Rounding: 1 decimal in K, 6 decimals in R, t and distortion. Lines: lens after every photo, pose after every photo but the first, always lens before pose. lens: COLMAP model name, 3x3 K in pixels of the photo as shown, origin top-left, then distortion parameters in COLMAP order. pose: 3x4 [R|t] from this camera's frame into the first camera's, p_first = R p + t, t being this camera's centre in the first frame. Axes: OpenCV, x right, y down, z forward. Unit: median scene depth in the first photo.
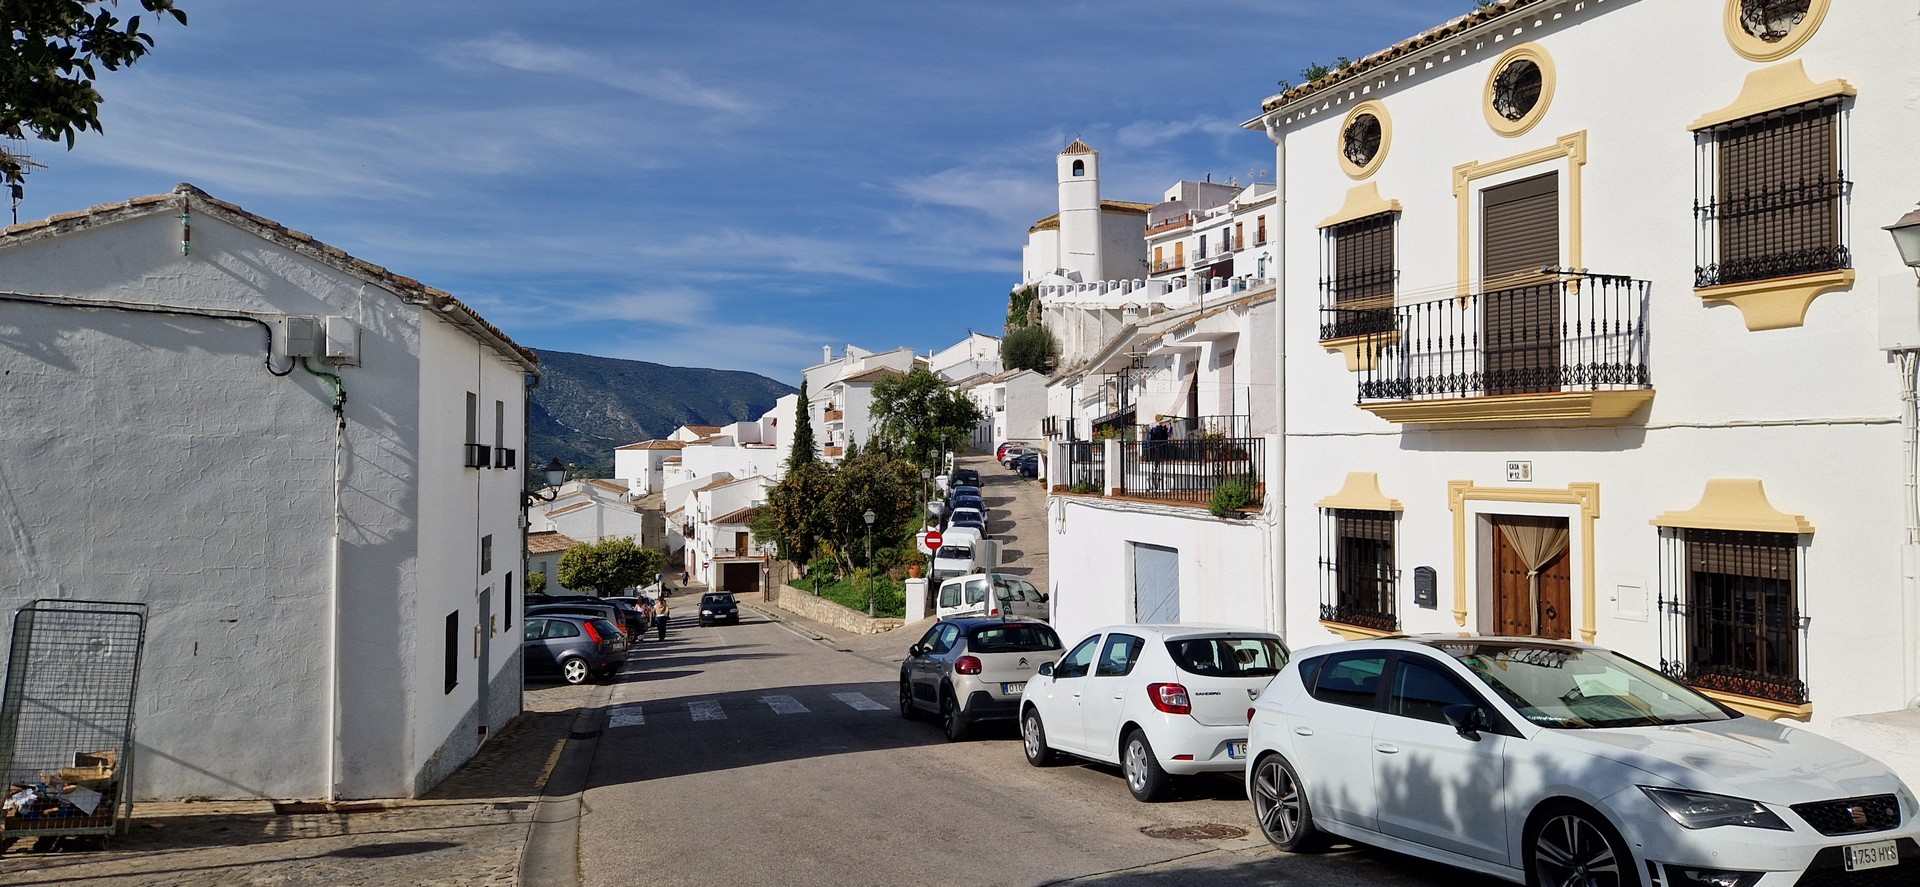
lens RADIAL K [[1268.7, 0, 979.2], [0, 1268.7, 442.7], [0, 0, 1]] dist [0.075456, -0.122805]
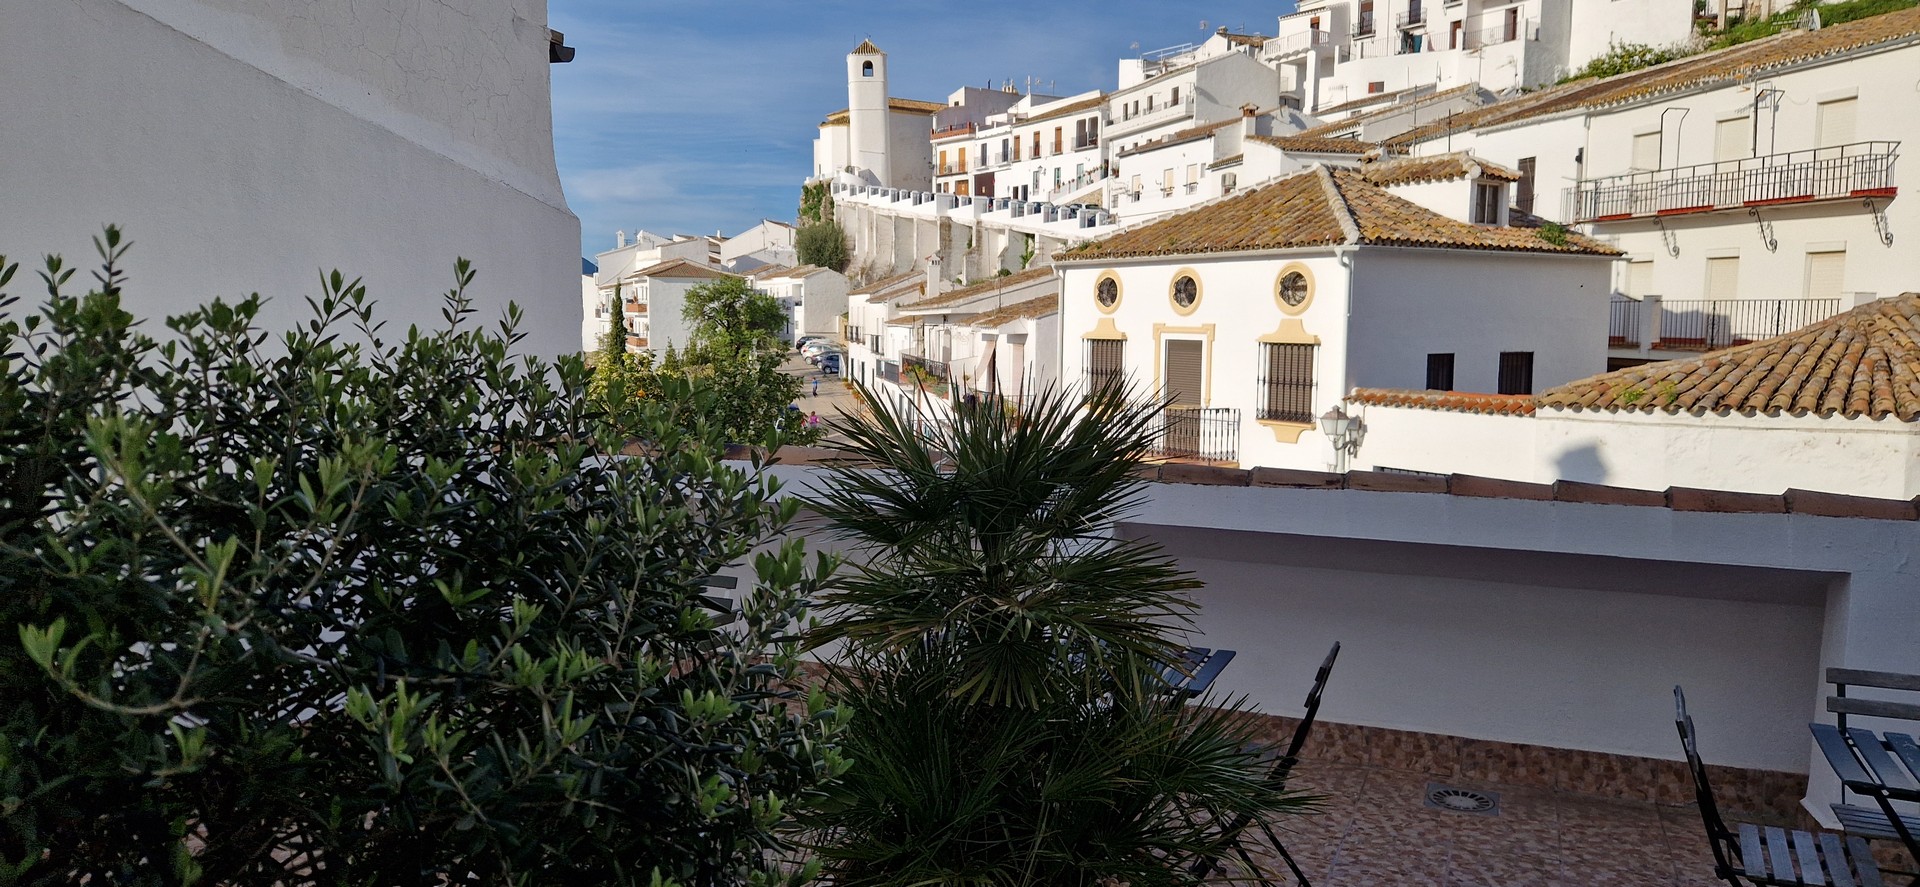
lens RADIAL K [[1281.0, 0, 976.4], [0, 1281.0, 445.2], [0, 0, 1]] dist [0.085460, -0.082282]
pose [[0.984177, -0.007806, 0.177018, -0.026585], [-0.012763, 0.993311, 0.114762, -0.032262], [-0.176729, -0.115205, 0.977494, -0.099378]]
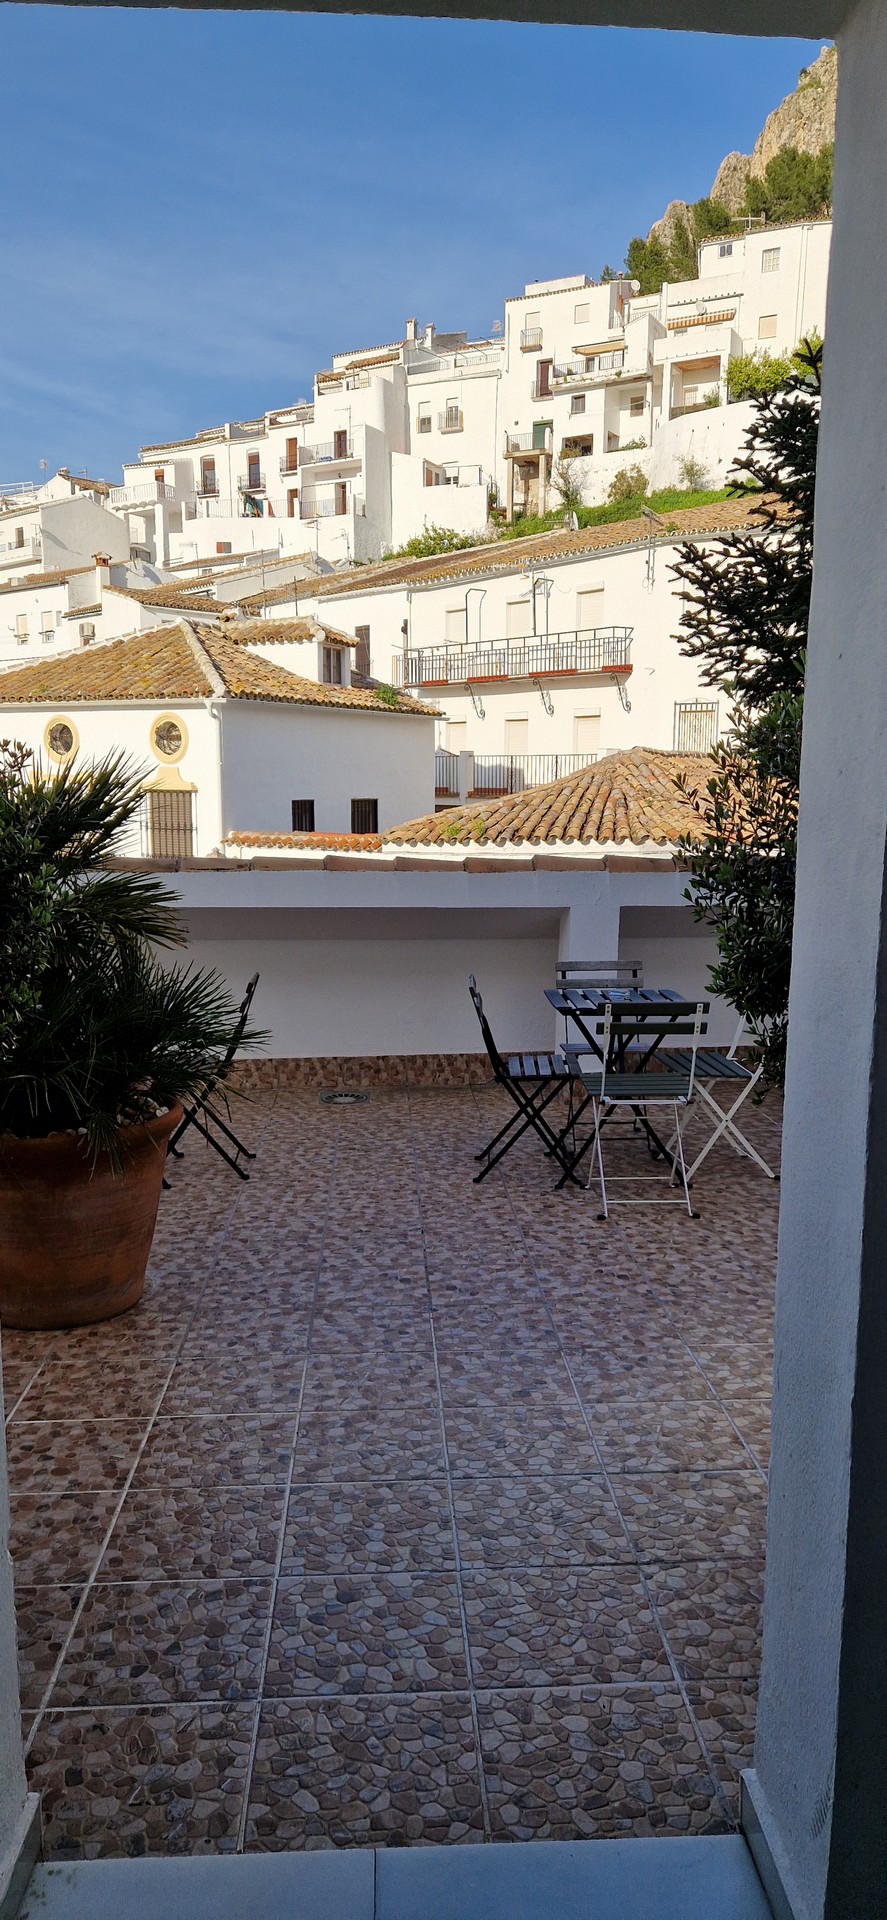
lens RADIAL K [[1281.0, 0, 455.0], [0, 1281.0, 981.6], [0, 0, 1]] dist [0.085460, -0.082282]
pose [[0.801012, -0.087284, 0.592251, -0.033768], [-0.015891, 0.985865, 0.166786, -0.030642], [-0.598437, -0.143009, 0.788303, -0.110416]]
